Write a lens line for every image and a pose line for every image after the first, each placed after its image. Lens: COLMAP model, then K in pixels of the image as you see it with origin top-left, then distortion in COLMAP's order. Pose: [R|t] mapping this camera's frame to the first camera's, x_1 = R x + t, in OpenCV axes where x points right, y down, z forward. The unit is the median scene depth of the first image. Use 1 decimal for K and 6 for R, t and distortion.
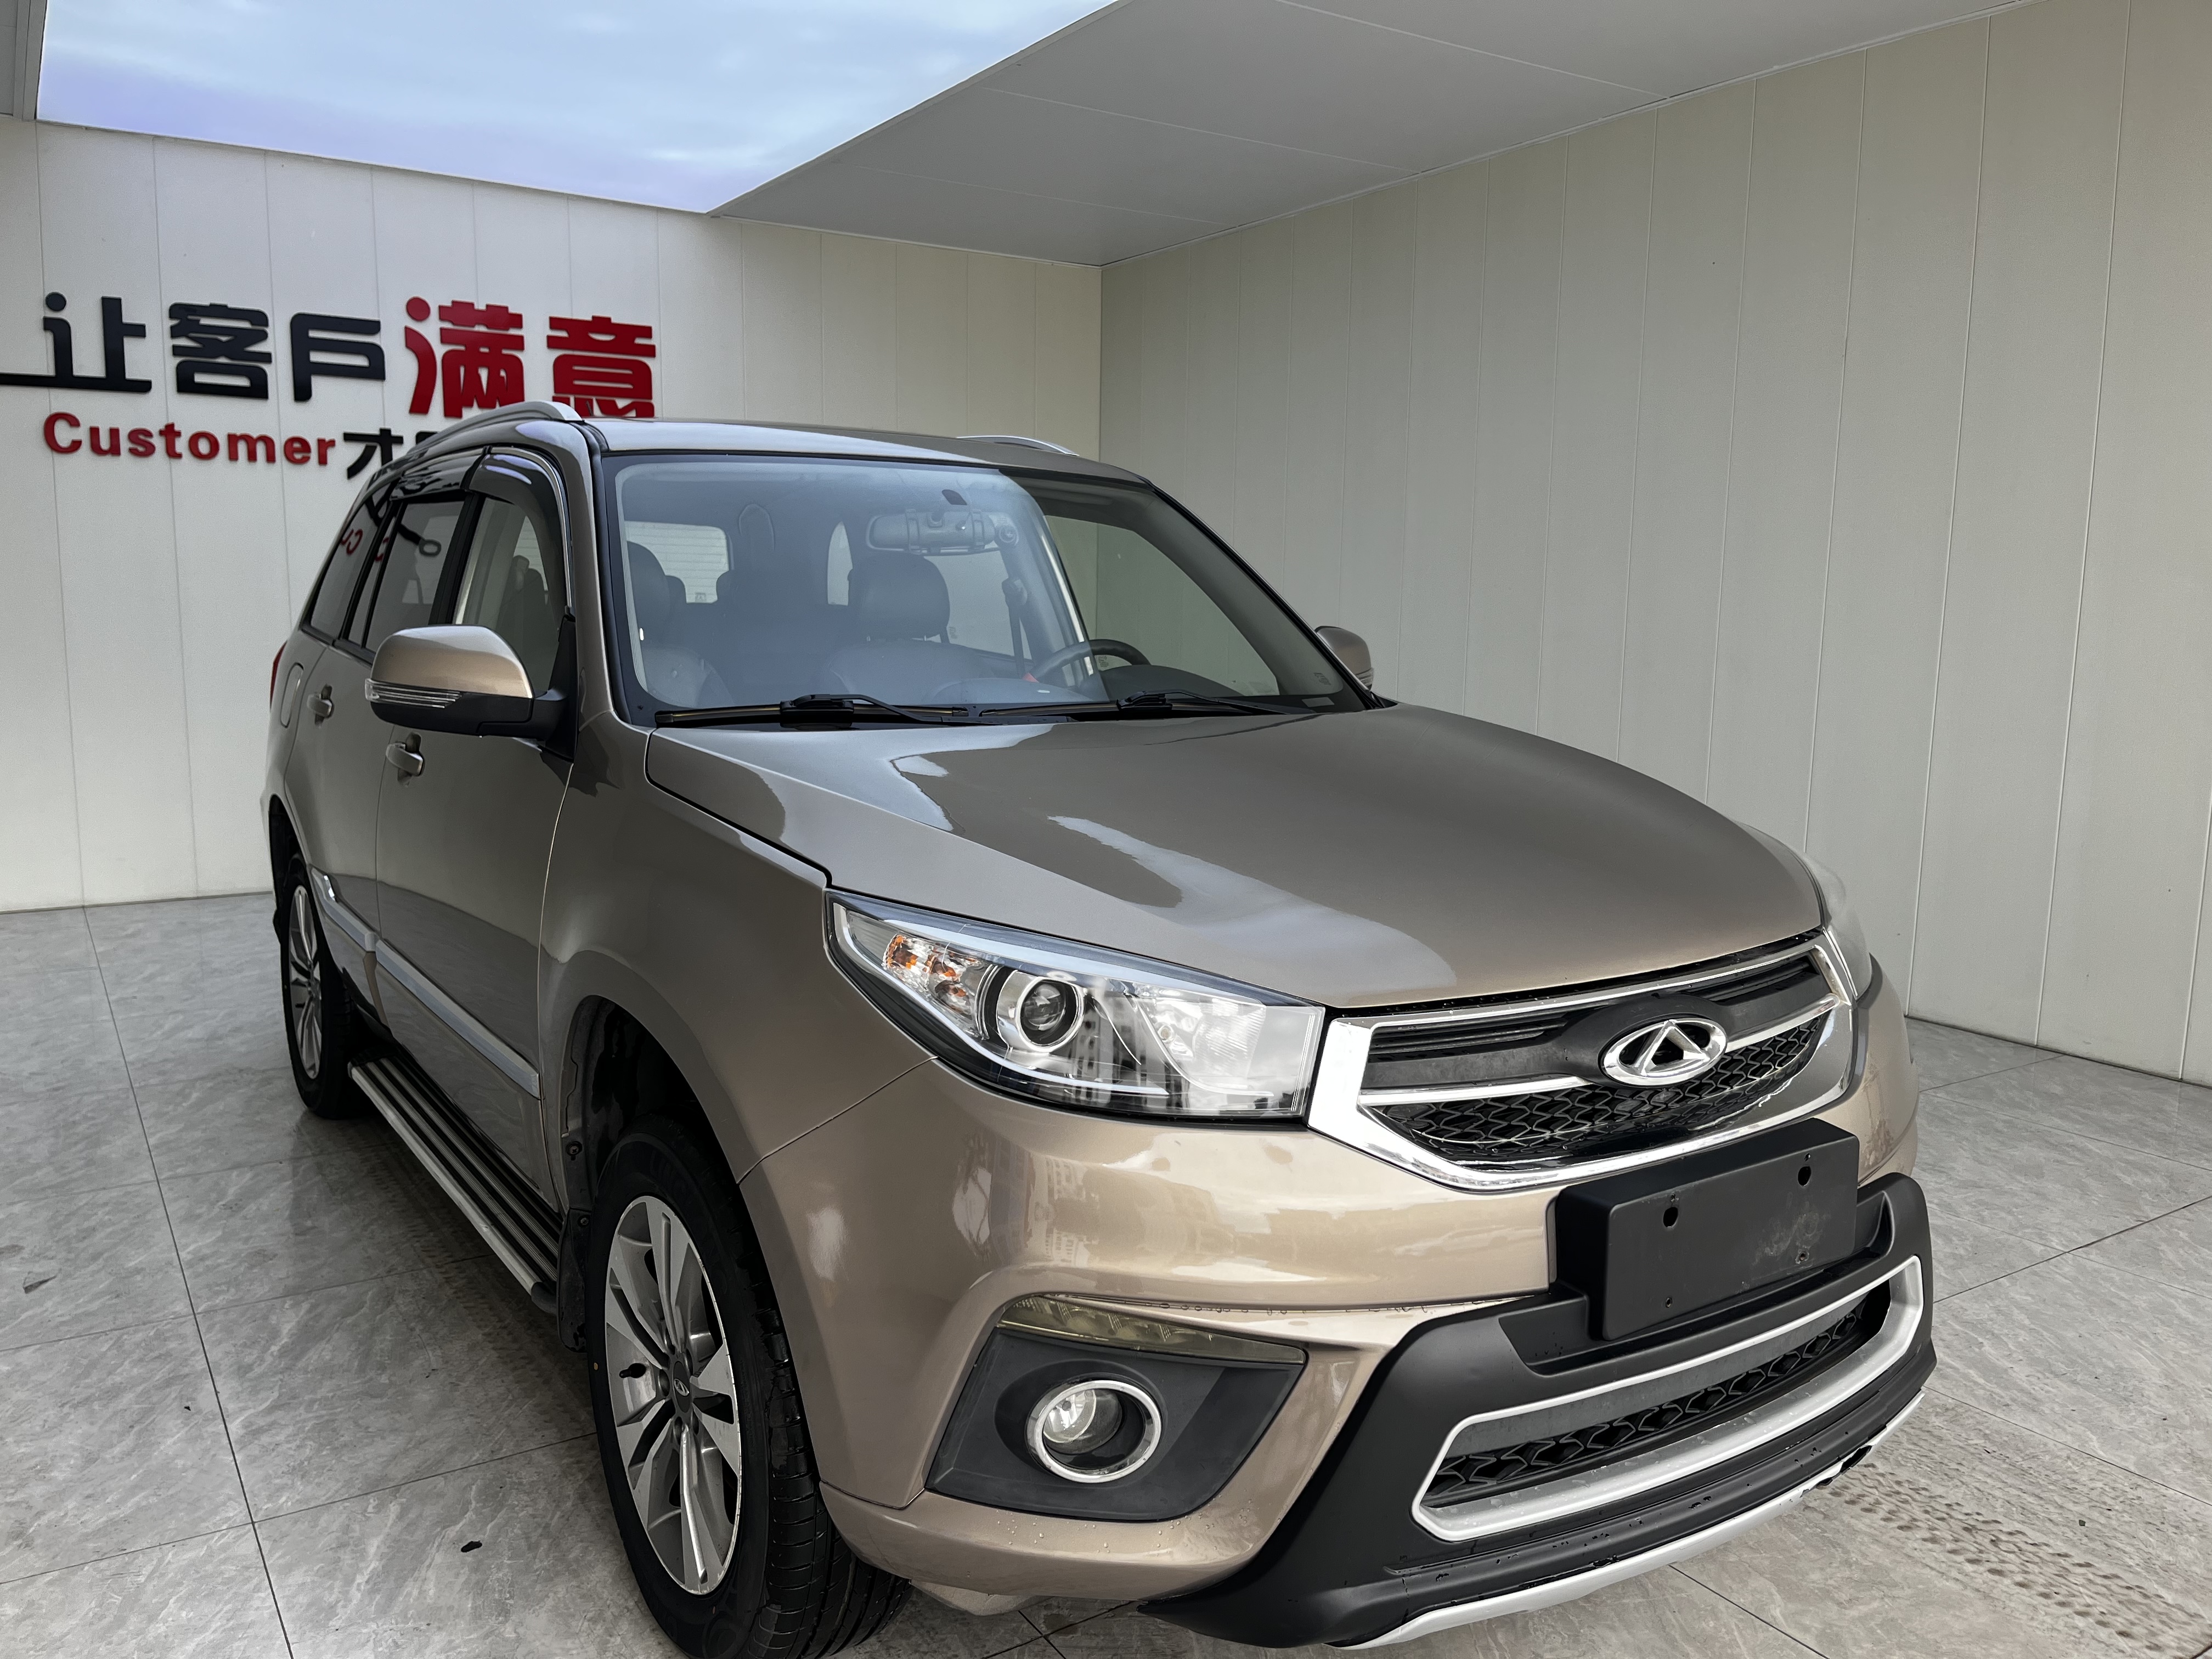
lens RADIAL K [[1686.6, 0, 1114.8], [0, 1686.6, 826.6], [0, 0, 1]] dist [0.049491, -0.072651]
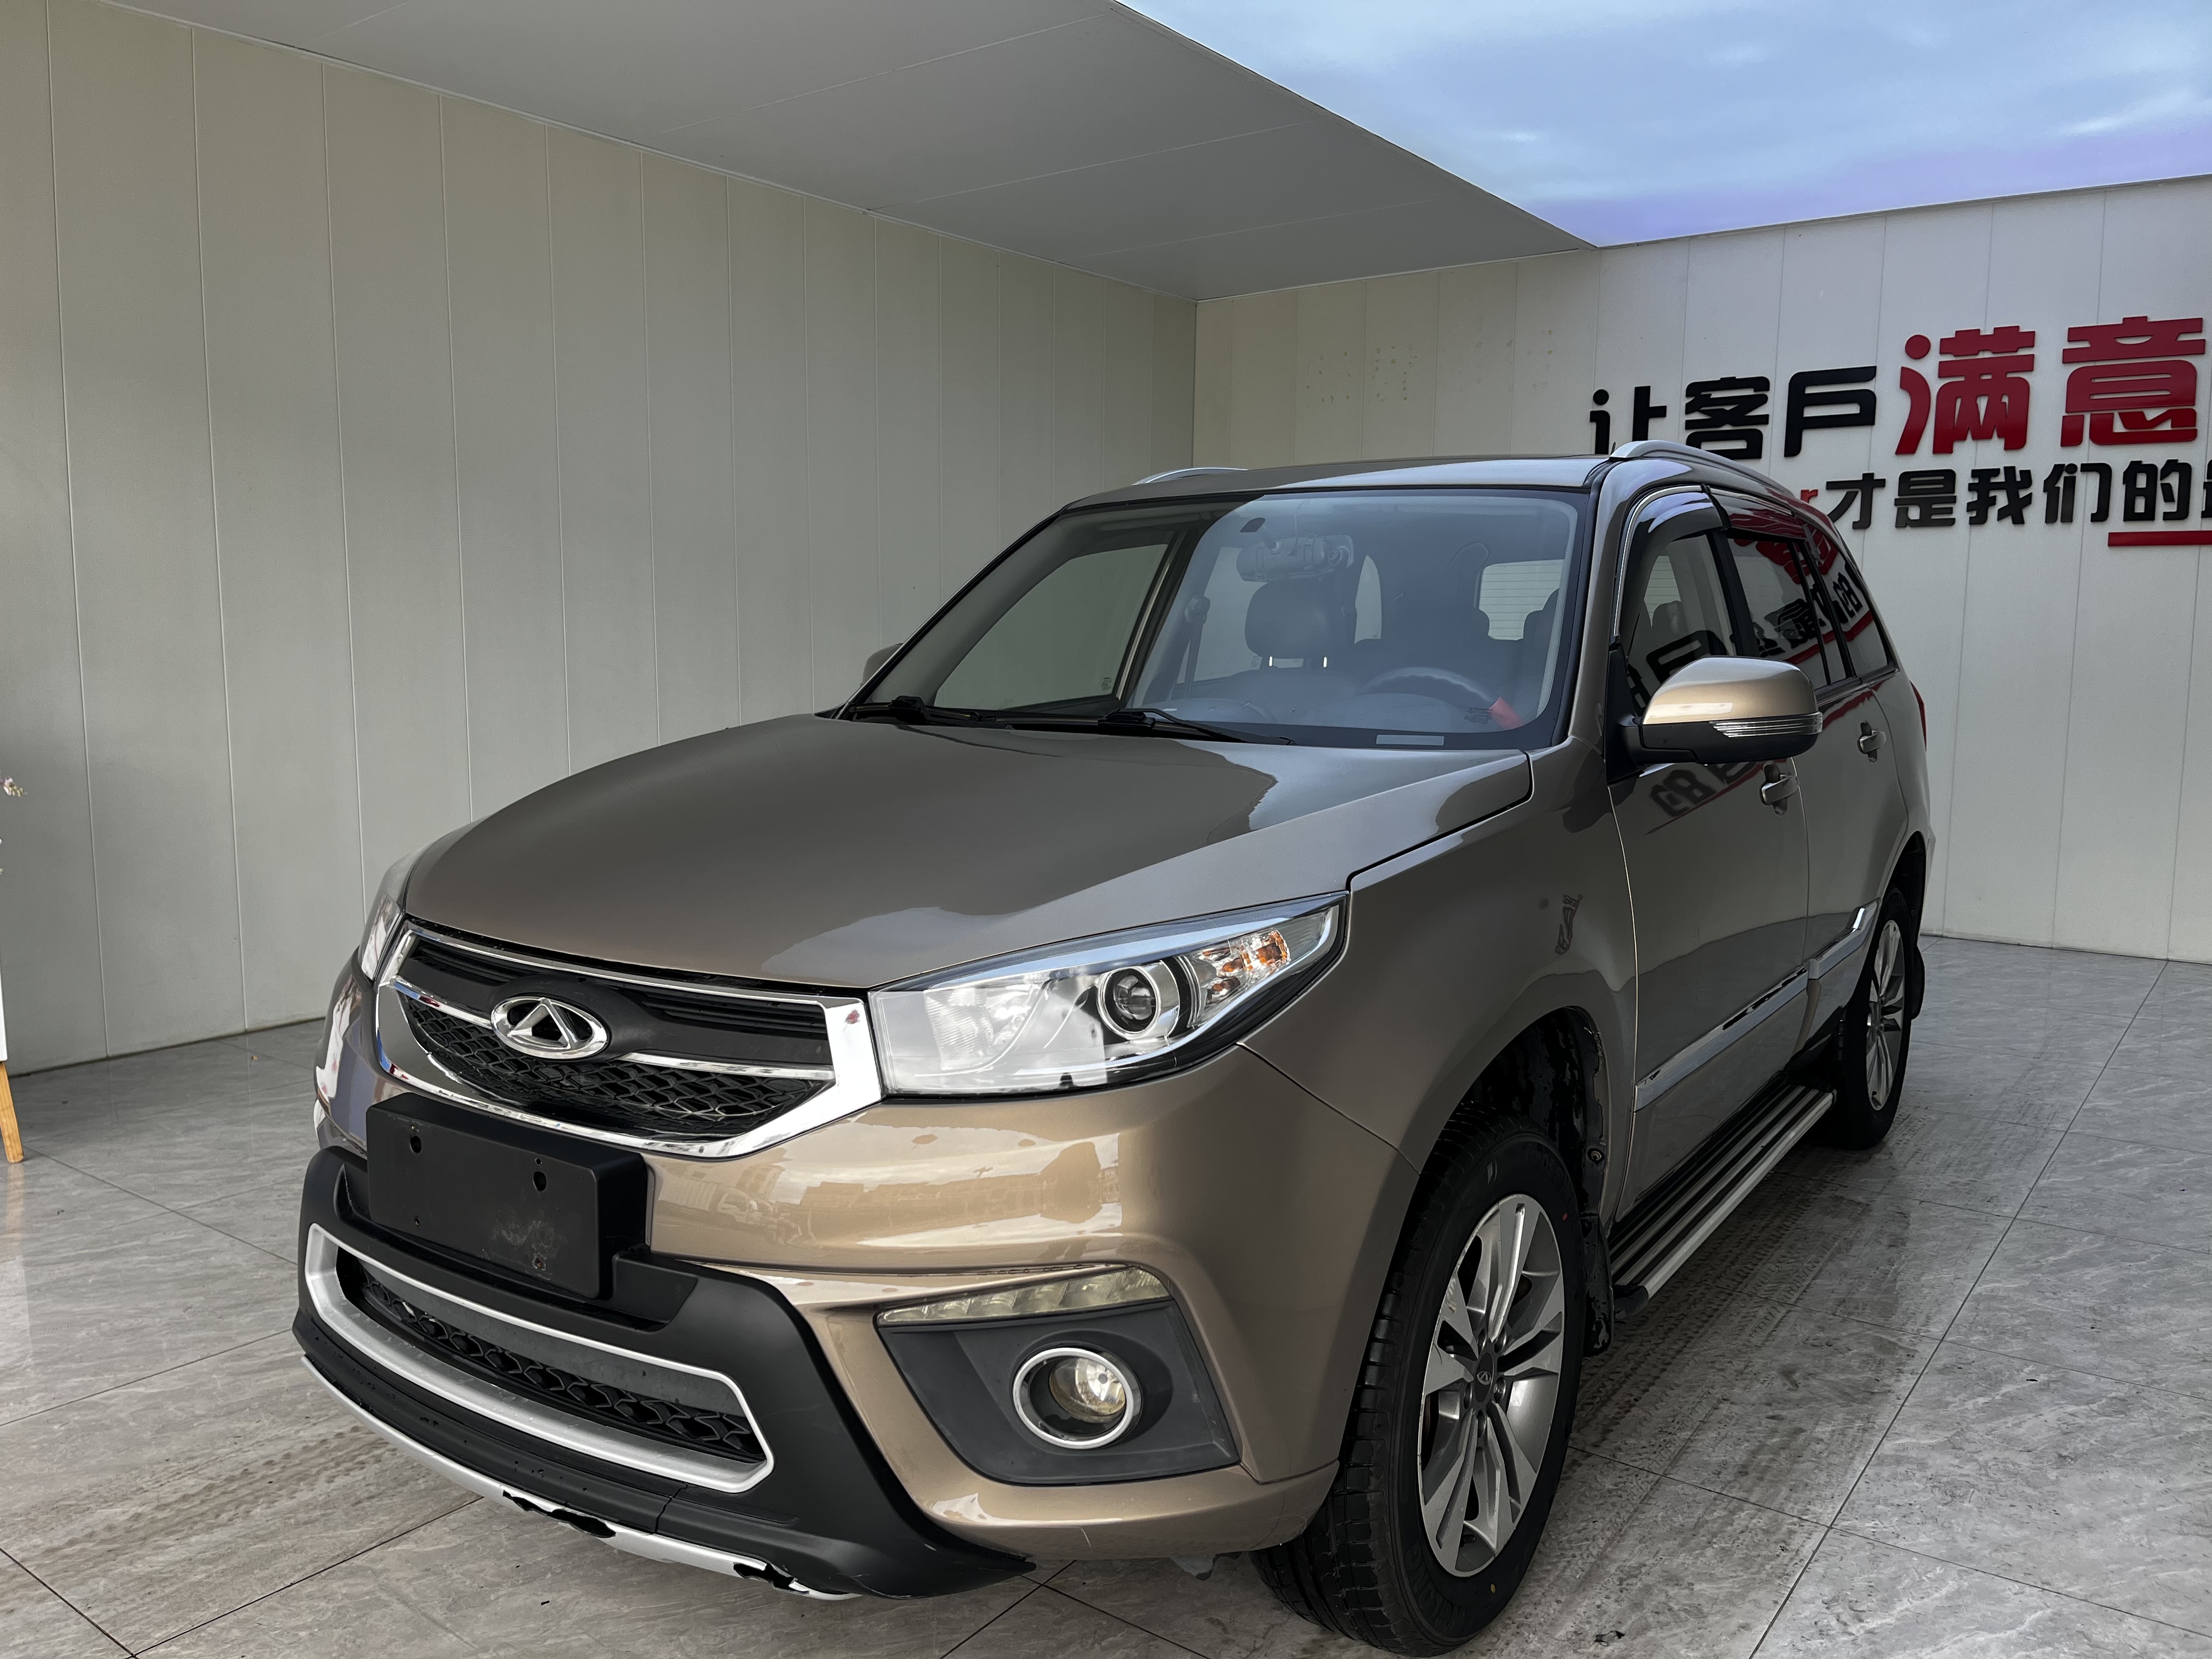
lens RADIAL K [[1686.6, 0, 1123.4], [0, 1686.6, 837.5], [0, 0, 1]] dist [0.049491, -0.072651]
pose [[0.349542, 0.103282, -0.931210, 0.391918], [-0.129210, 0.989723, 0.061271, -0.026184], [0.927968, 0.098904, 0.359295, 0.260323]]
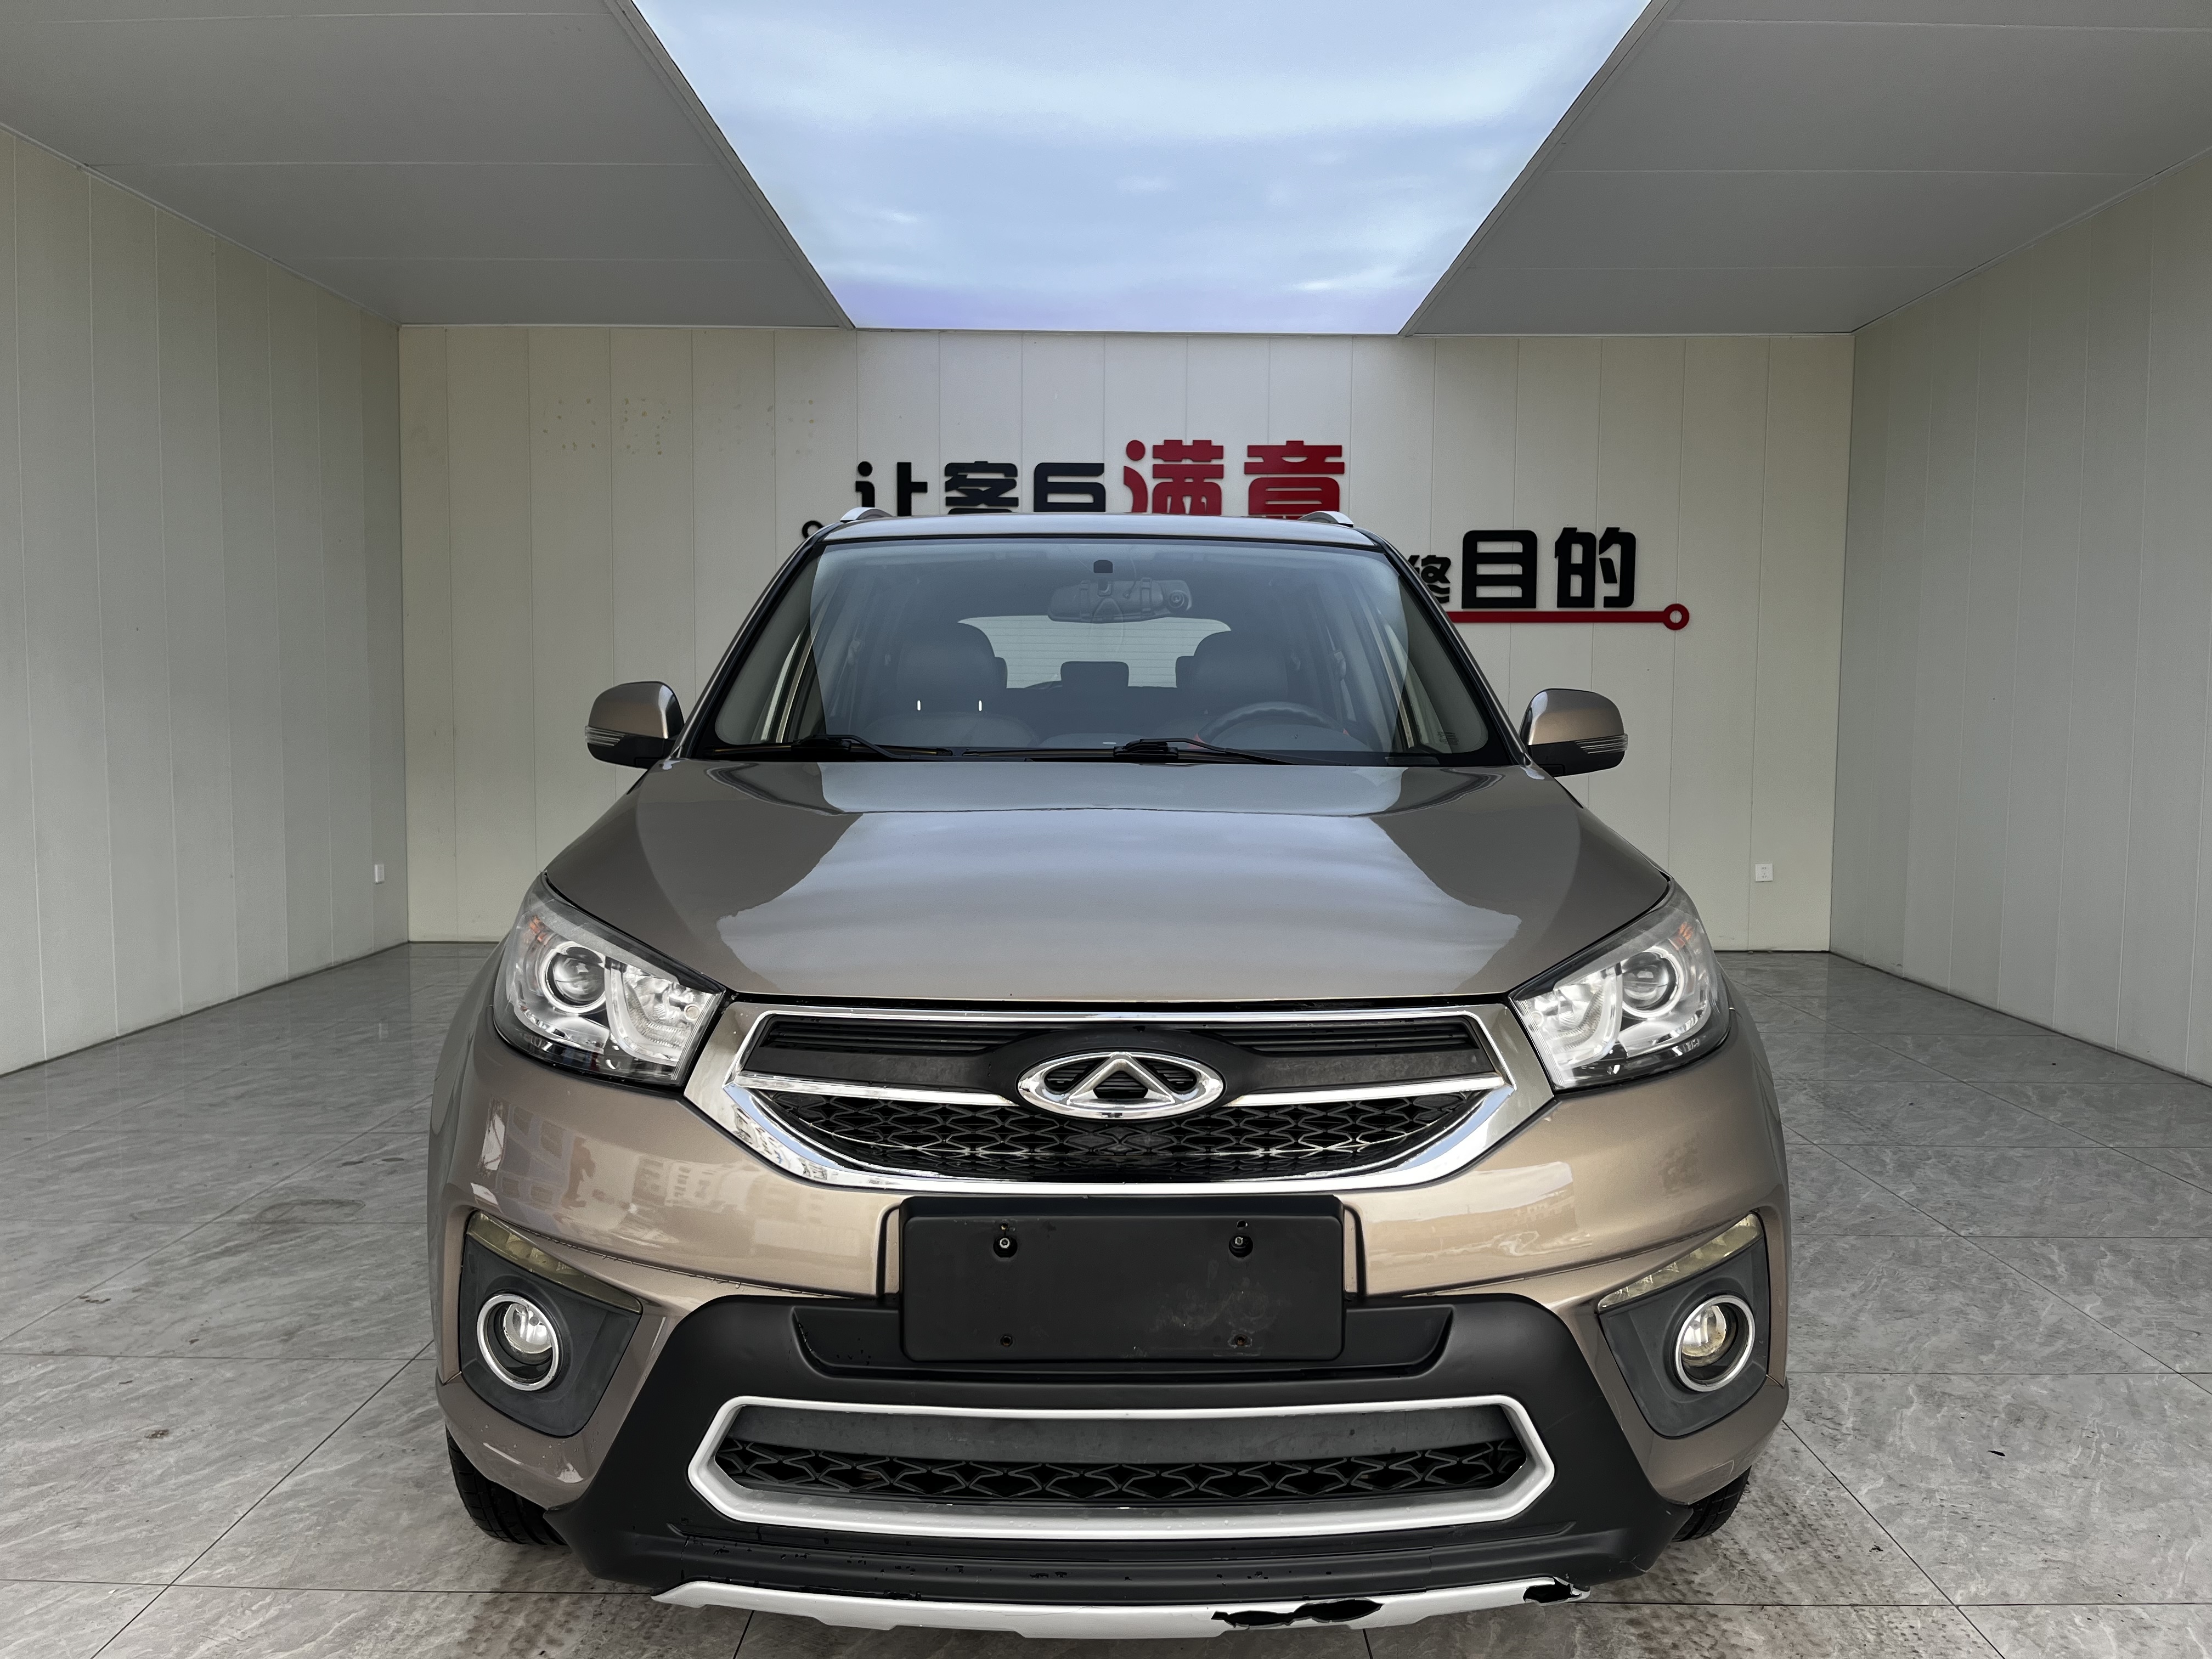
lens RADIAL K [[1686.6, 0, 1106.3], [0, 1686.6, 827.3], [0, 0, 1]] dist [0.049491, -0.072651]
pose [[0.835144, 0.029921, -0.549216, 0.227365], [-0.069316, 0.996284, -0.051124, 0.010829], [0.545646, 0.080766, 0.834115, 0.058819]]
